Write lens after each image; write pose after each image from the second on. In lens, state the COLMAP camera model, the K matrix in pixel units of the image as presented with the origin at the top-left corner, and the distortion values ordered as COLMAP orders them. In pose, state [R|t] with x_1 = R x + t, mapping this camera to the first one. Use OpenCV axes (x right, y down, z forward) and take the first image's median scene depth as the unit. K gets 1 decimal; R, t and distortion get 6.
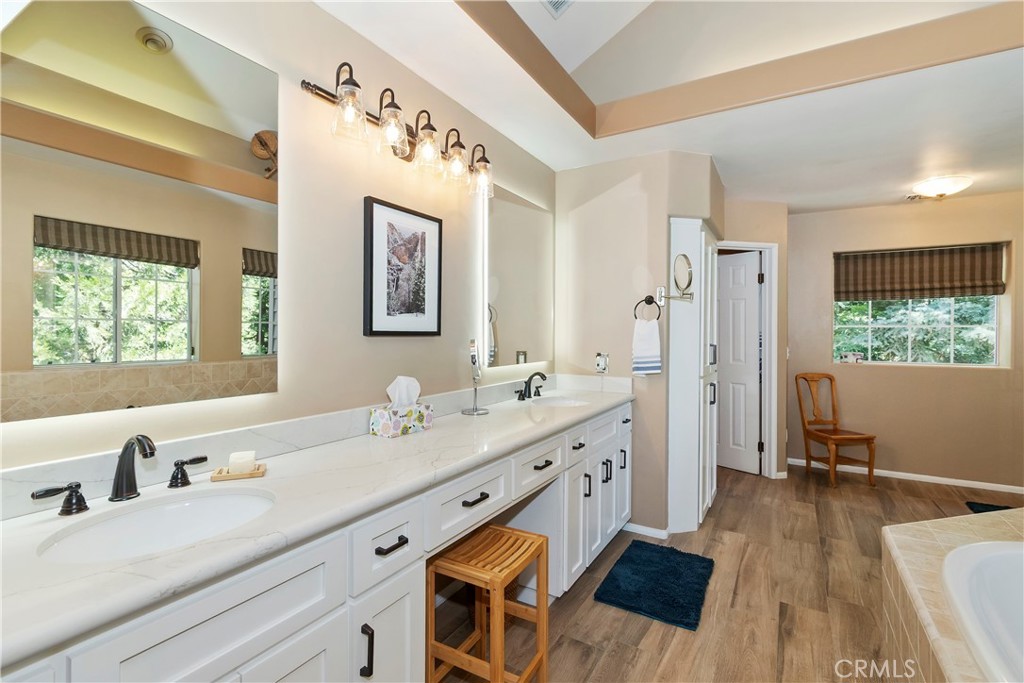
lens RADIAL K [[457.6, 0, 515.2], [0, 457.6, 335.8], [0, 0, 1]] dist [0.001056, 0.000305]
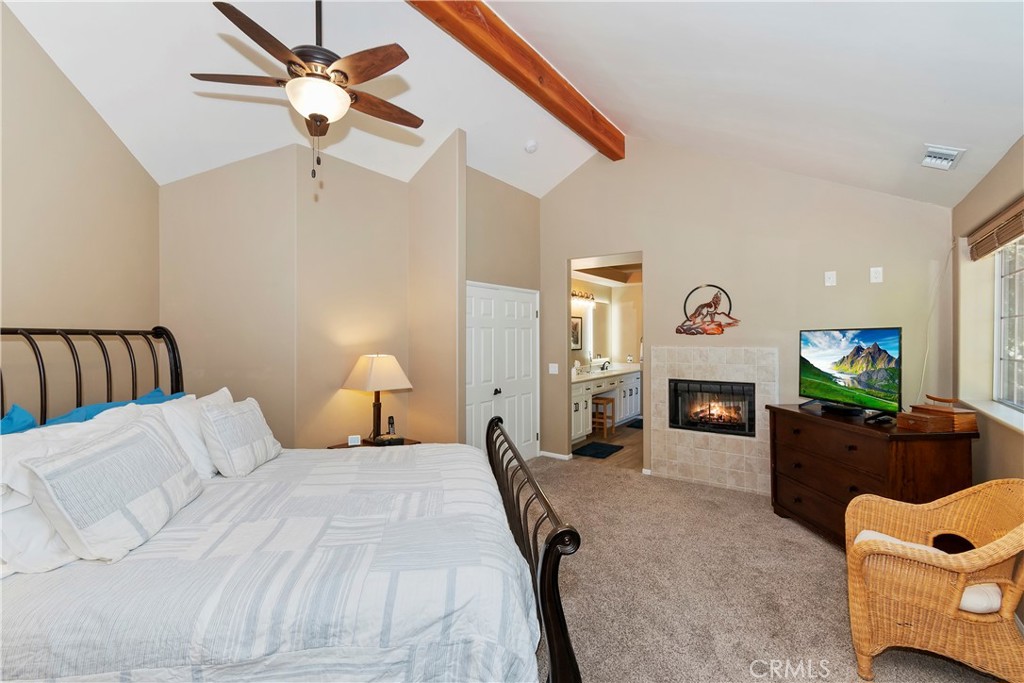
lens RADIAL K [[457.6, 0, 511.2], [0, 457.6, 341.4], [0, 0, 1]] dist [0.001056, 0.000305]
pose [[0.995210, -0.006322, -0.097555, -0.287708], [0.006691, 0.999972, 0.003454, -0.064525], [0.097531, -0.004090, 0.995224, -2.063433]]
